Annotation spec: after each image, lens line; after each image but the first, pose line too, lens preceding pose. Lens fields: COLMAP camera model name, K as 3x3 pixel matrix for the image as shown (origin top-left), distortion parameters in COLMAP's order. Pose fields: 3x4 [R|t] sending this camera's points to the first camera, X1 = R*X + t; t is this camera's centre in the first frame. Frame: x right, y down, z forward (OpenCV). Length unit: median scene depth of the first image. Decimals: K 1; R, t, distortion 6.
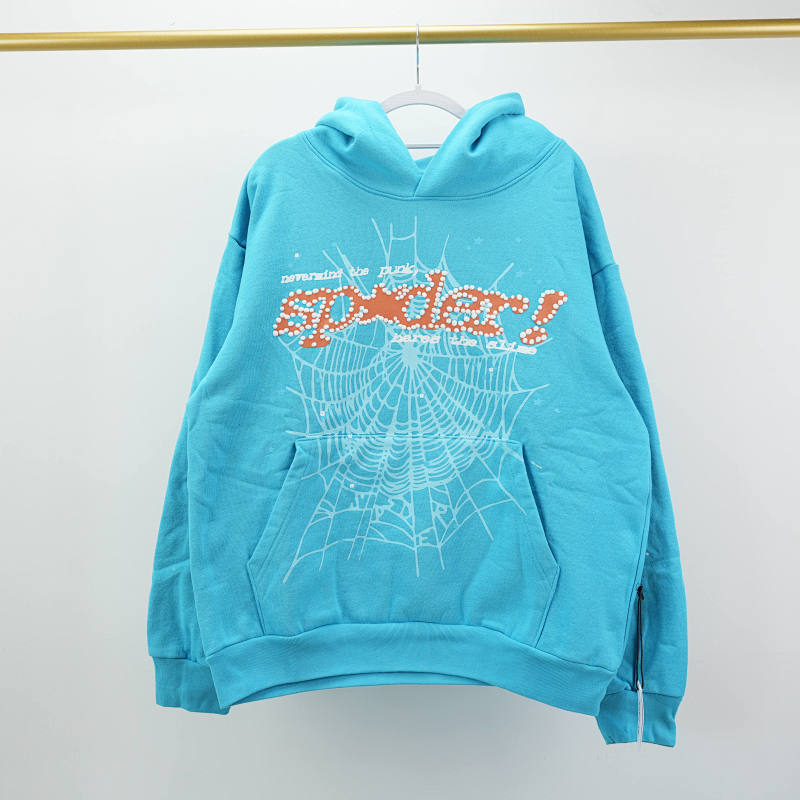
lens RADIAL K [[982.0, 0, 400.0], [0, 982.0, 400.0], [0, 0, 1]] dist [-0.017244, 0.023211]
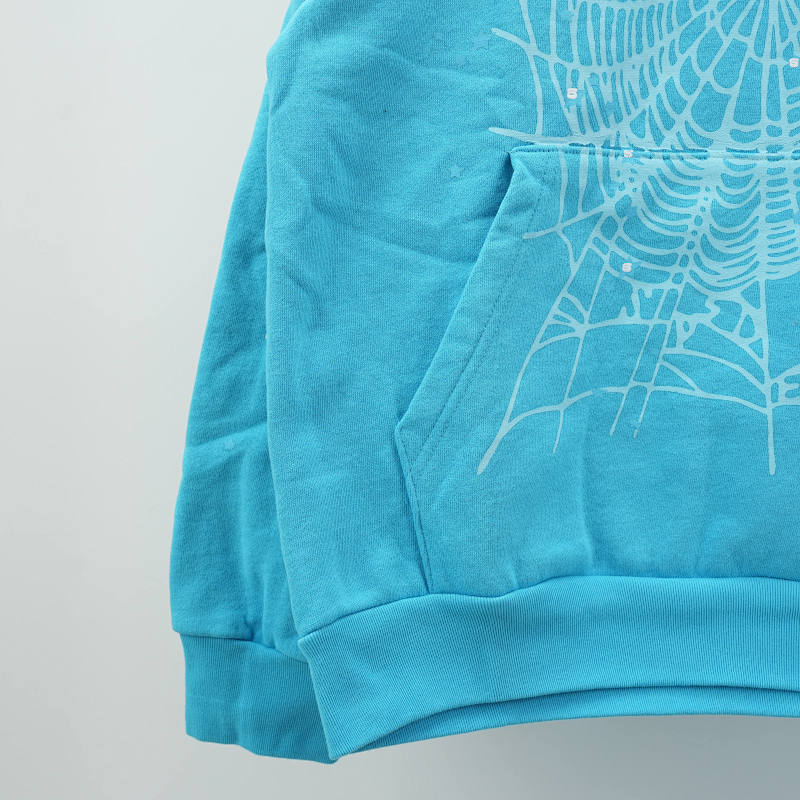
lens RADIAL K [[982.0, 0, 400.0], [0, 982.0, 400.0], [0, 0, 1]] dist [-0.017244, 0.023211]
pose [[0.997997, 0.022040, -0.059300, -0.126516], [-0.021940, 0.999757, 0.002325, 0.151596], [0.059337, -0.001019, 0.998237, 0.555894]]
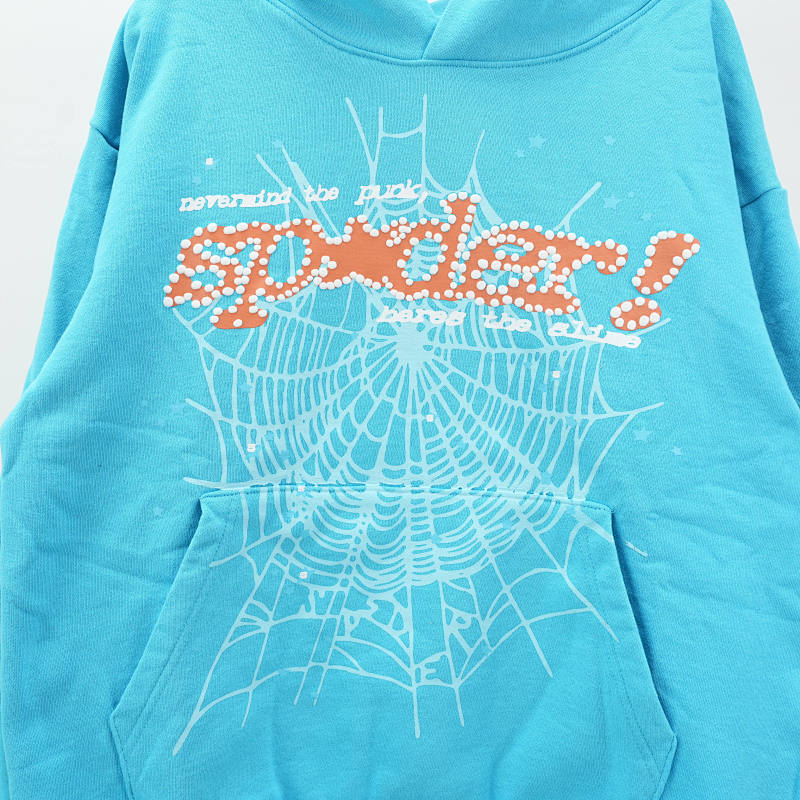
lens RADIAL K [[982.0, 0, 400.0], [0, 982.0, 400.0], [0, 0, 1]] dist [-0.017244, 0.023211]
pose [[0.999841, 0.017837, 0.000357, 0.004638], [-0.017837, 0.999840, 0.001021, -0.015242], [-0.000339, -0.001027, 0.999999, 0.442866]]
